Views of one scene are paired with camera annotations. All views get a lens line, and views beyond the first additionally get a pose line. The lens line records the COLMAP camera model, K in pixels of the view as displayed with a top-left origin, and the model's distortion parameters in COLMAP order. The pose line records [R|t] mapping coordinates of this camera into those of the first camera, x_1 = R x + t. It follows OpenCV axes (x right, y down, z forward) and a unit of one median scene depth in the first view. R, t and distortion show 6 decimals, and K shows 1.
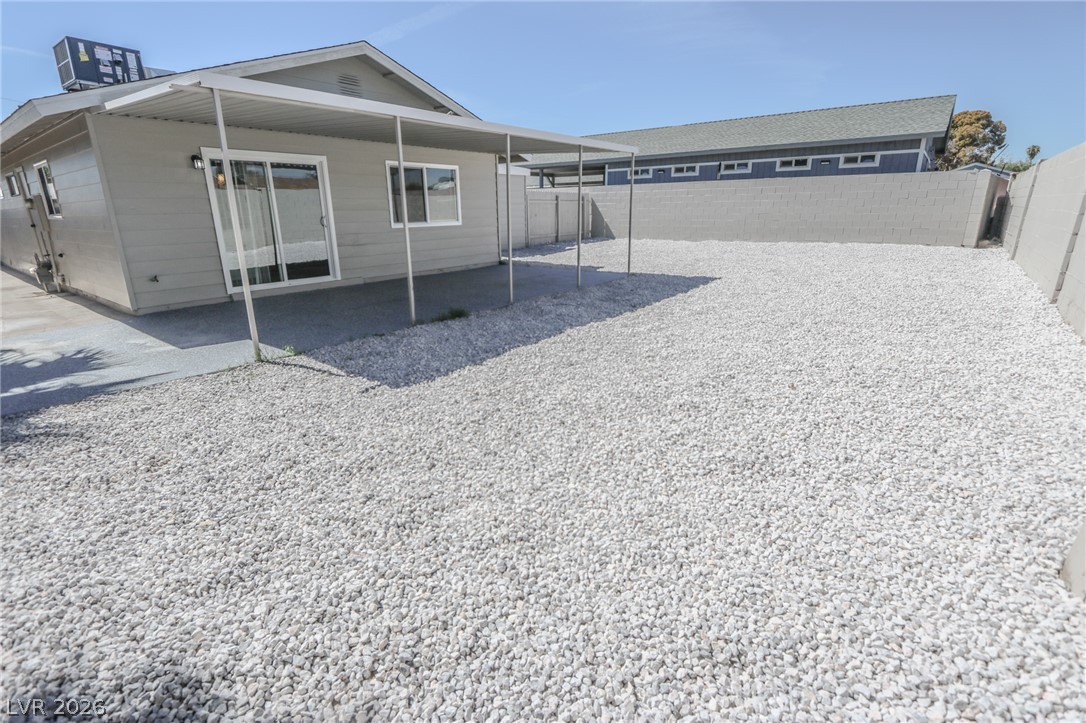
lens RADIAL K [[503.9, 0, 539.8], [0, 503.9, 364.8], [0, 0, 1]] dist [-0.010235, 0.001062]
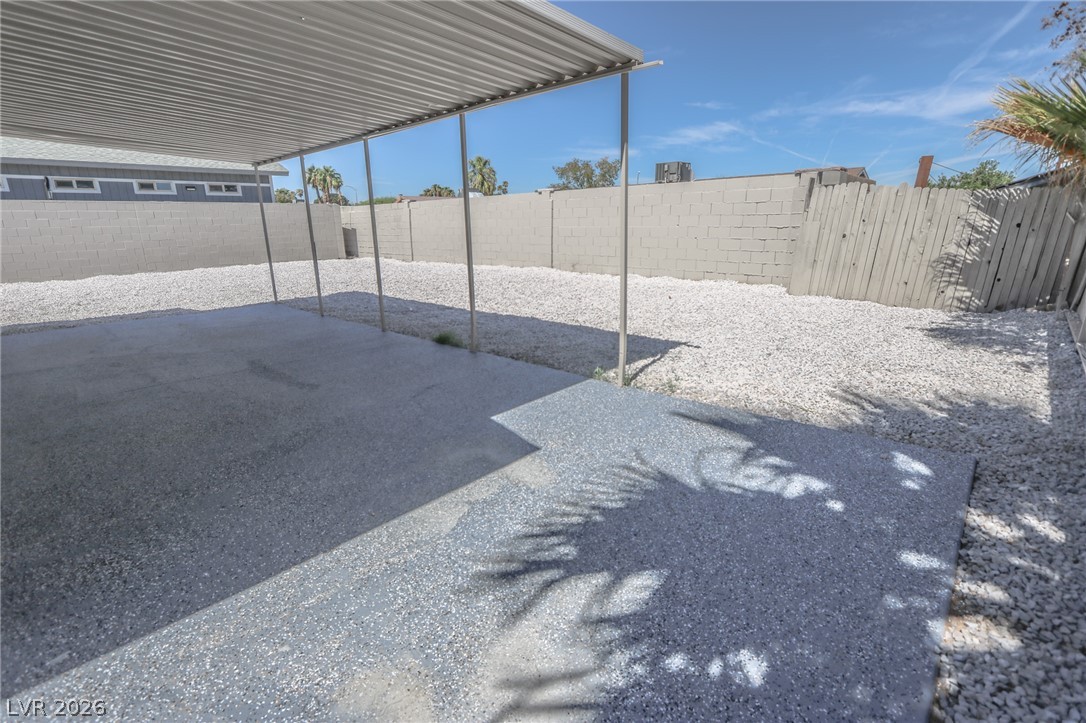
lens RADIAL K [[503.9, 0, 541.0], [0, 503.9, 360.8], [0, 0, 1]] dist [-0.010235, 0.001062]
pose [[0.059439, -0.249228, 0.966619, -0.505209], [0.313916, 0.923871, 0.218903, -0.102927], [-0.947588, 0.290426, 0.133151, 0.362955]]
